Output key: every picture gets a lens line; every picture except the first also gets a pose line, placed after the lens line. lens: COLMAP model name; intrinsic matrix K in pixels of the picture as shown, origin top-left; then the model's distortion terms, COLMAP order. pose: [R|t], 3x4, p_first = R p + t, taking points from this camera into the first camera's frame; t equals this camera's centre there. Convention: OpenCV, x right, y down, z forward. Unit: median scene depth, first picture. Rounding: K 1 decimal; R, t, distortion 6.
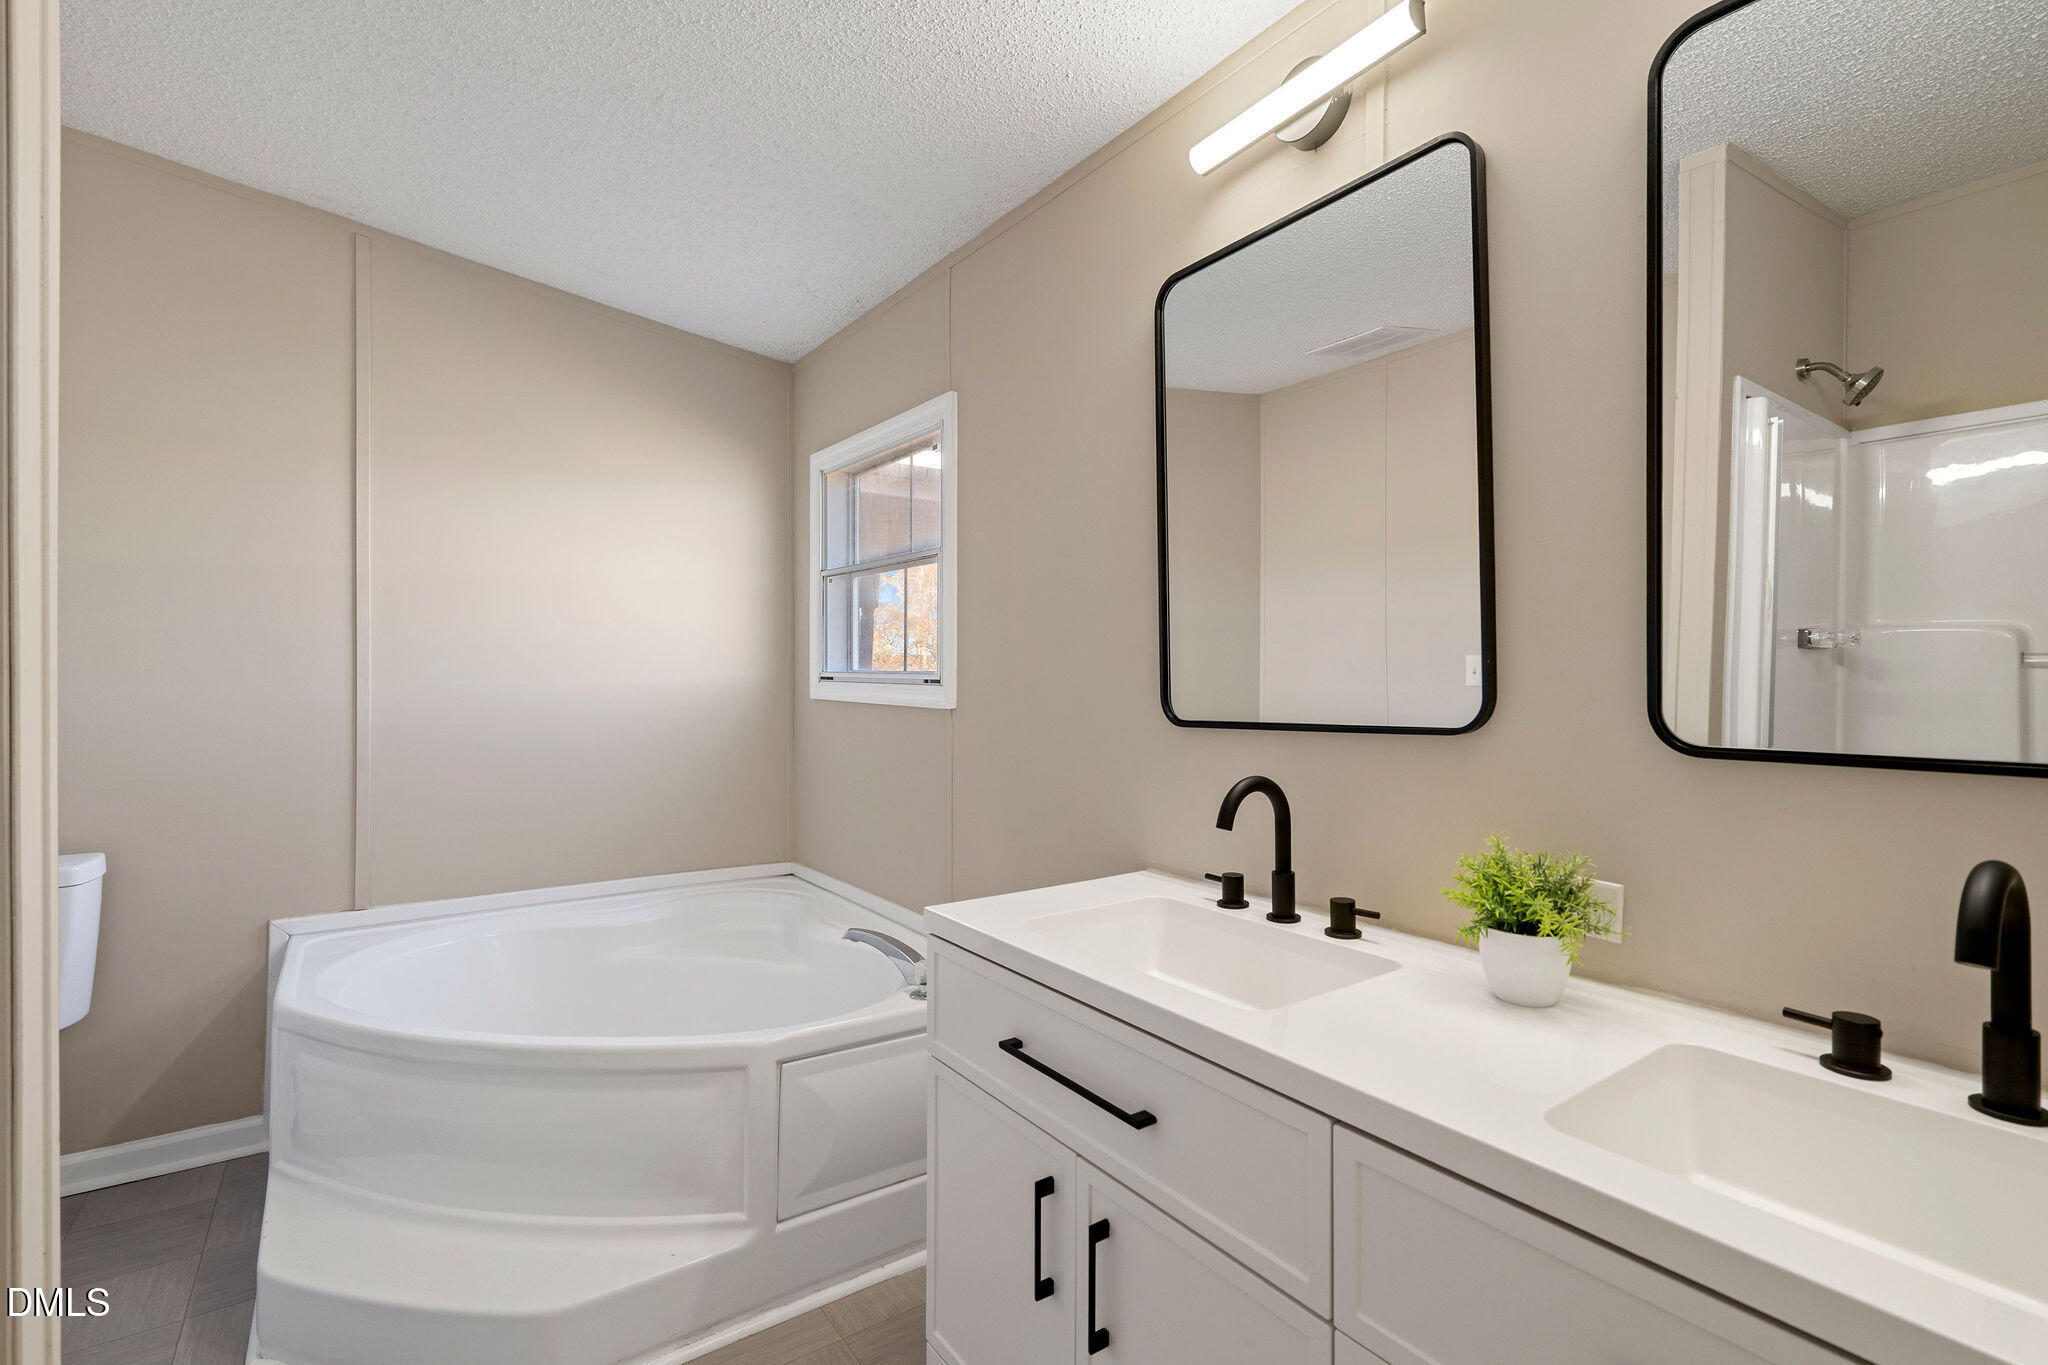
lens RADIAL K [[925.5, 0, 1024.0], [0, 925.5, 682.5], [0, 0, 1]] dist [-0.000124, 0.000263]
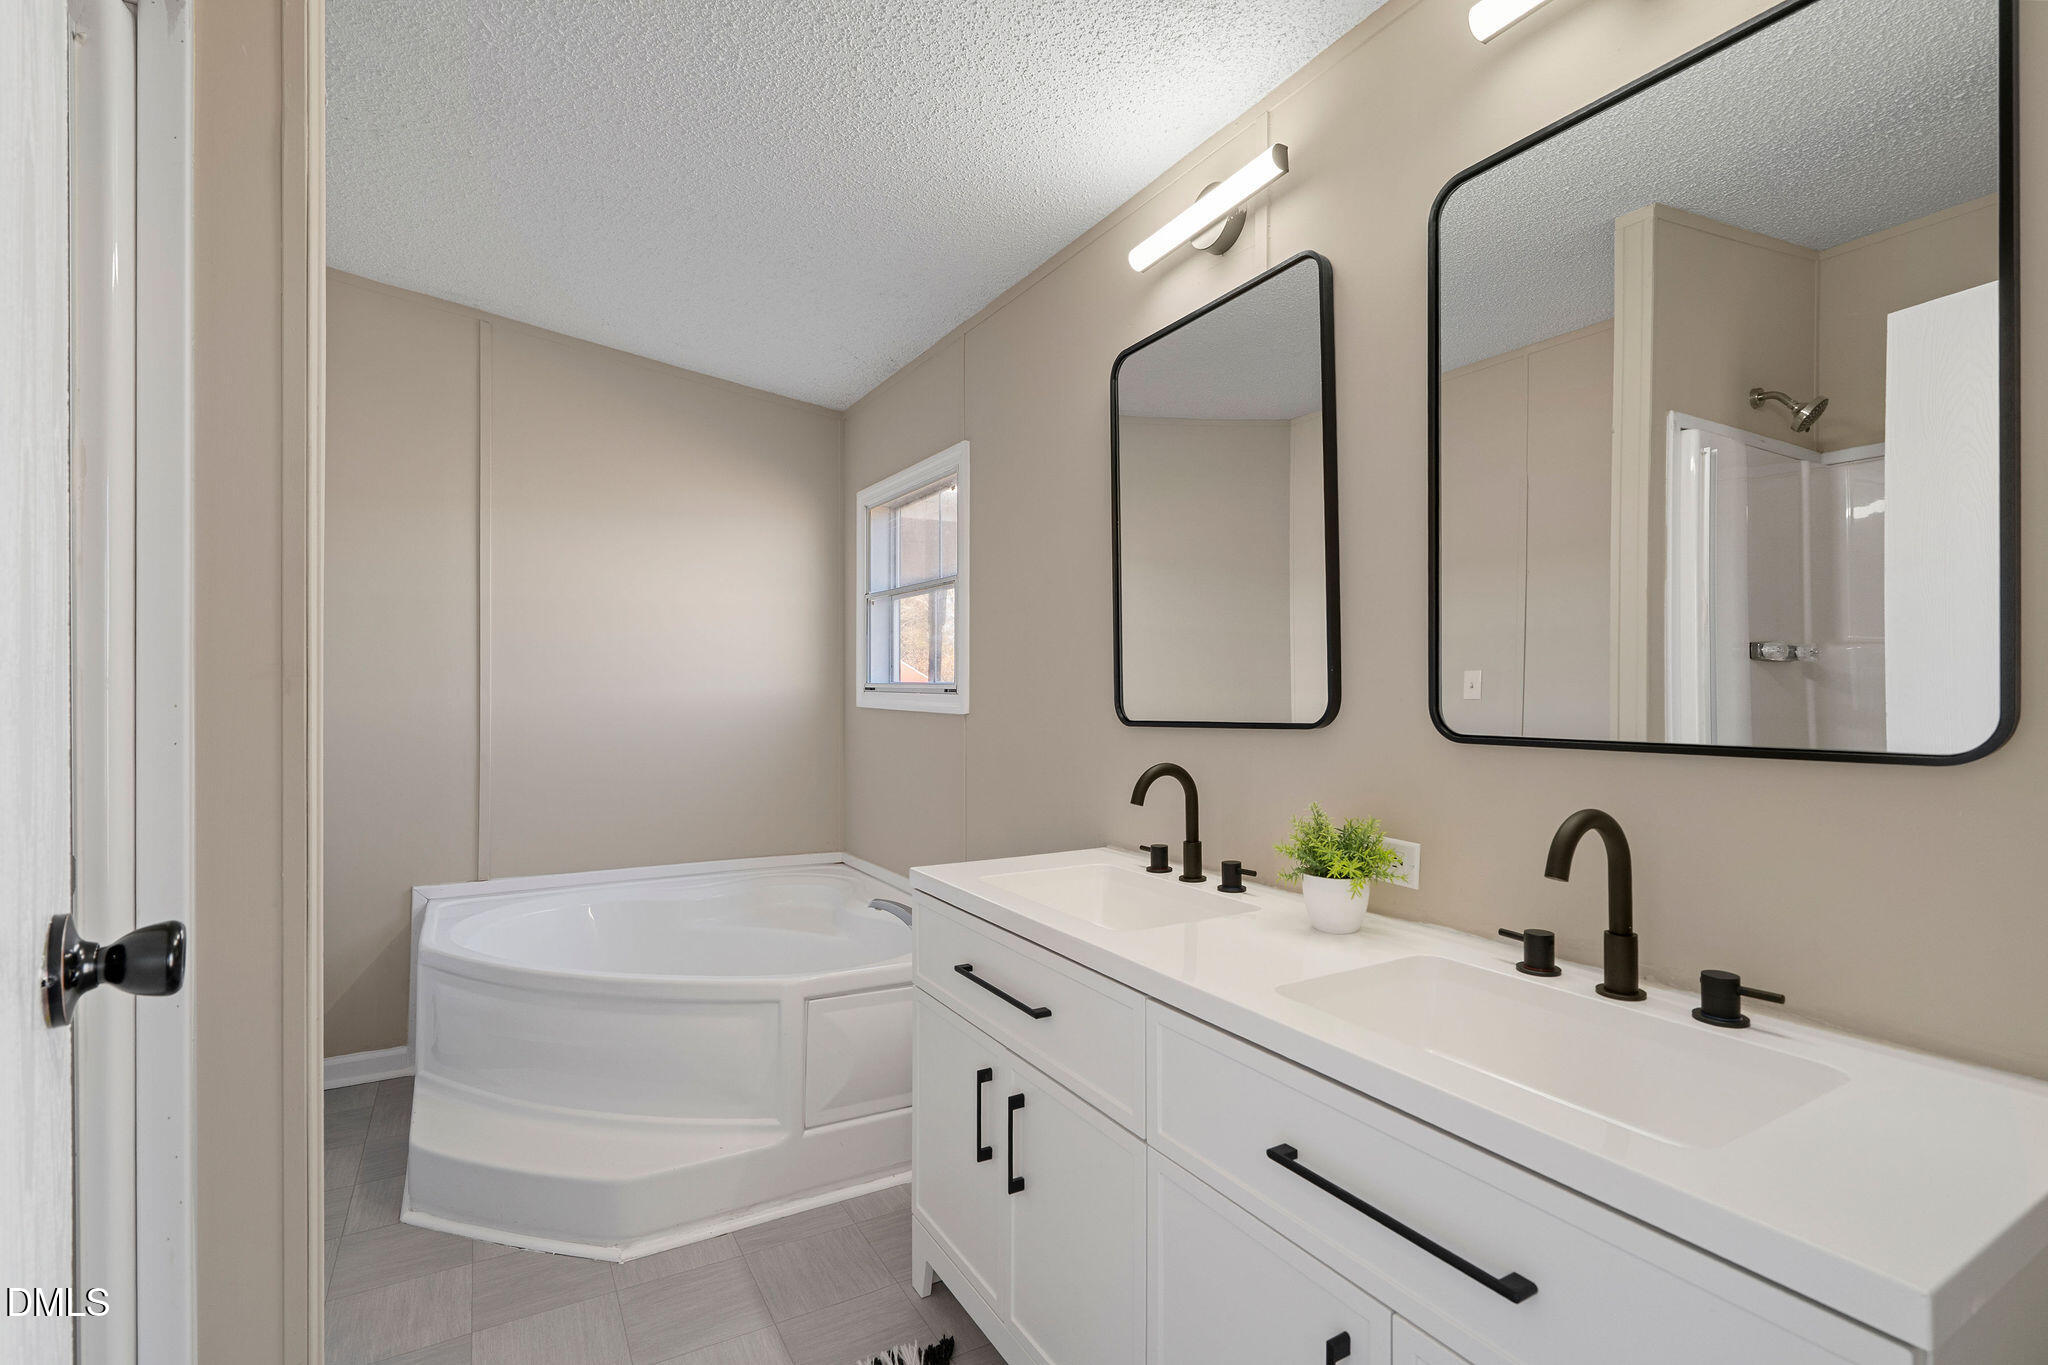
lens RADIAL K [[935.7, 0, 1029.7], [0, 935.7, 692.8], [0, 0, 1]] dist [0.000934, 0.000344]
pose [[0.996077, -0.000657, -0.088491, 0.138048], [0.000235, 0.999989, -0.004774, 0.009538], [0.088493, 0.004735, 0.996066, -0.209147]]
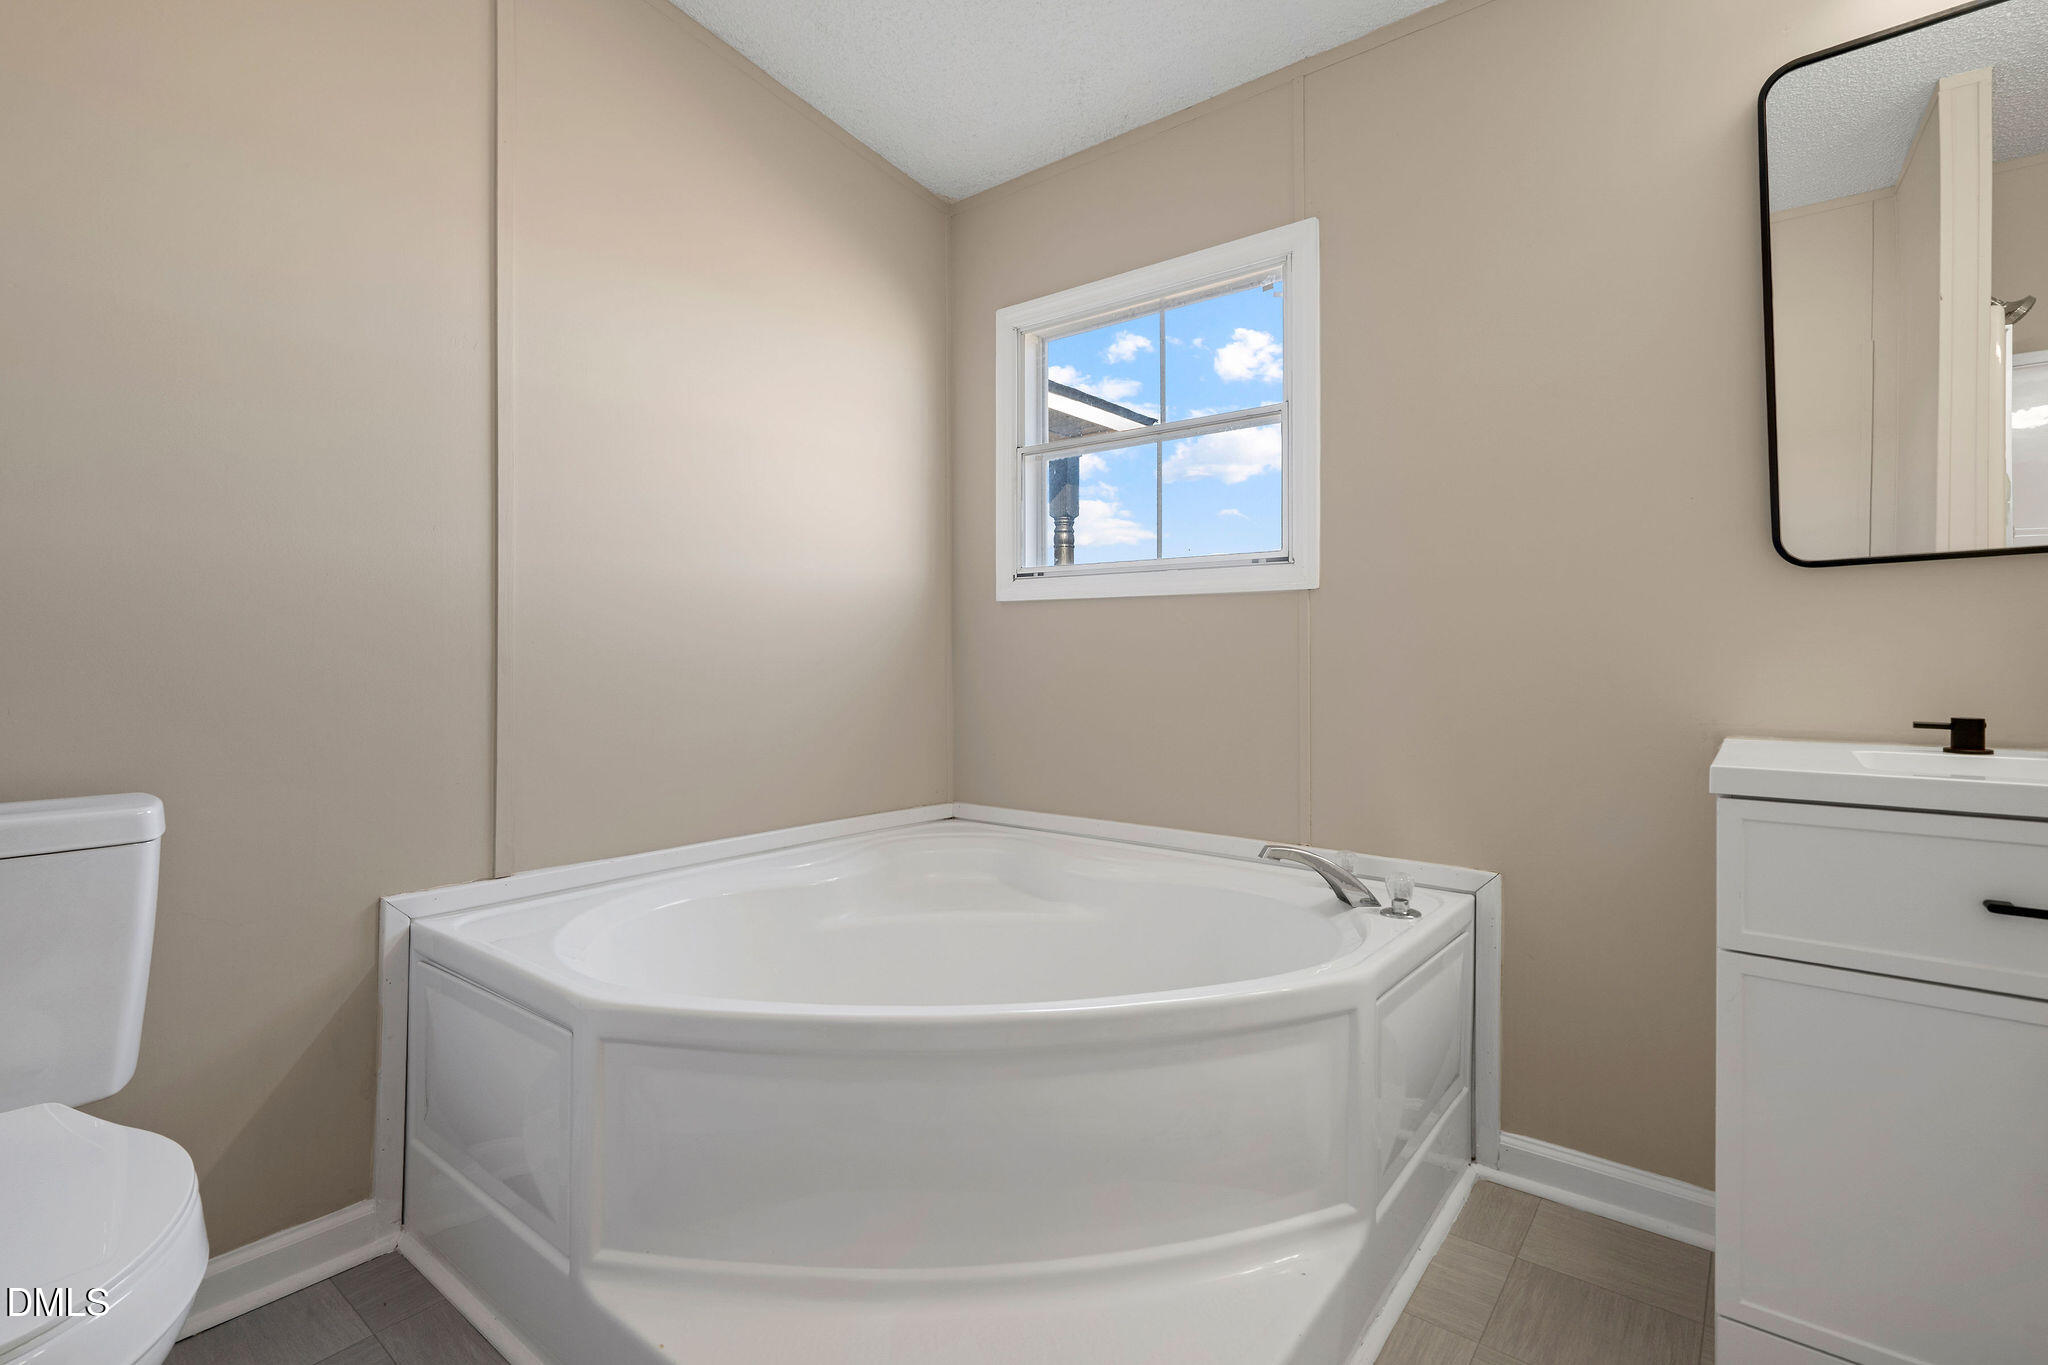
lens RADIAL K [[931.6, 0, 1022.1], [0, 931.6, 655.6], [0, 0, 1]] dist [0.001421, 0.000366]
pose [[0.962854, -0.002568, 0.270011, -0.736031], [0.004934, 0.999955, -0.008086, 0.123343], [-0.269978, 0.009118, 0.962823, 0.319264]]
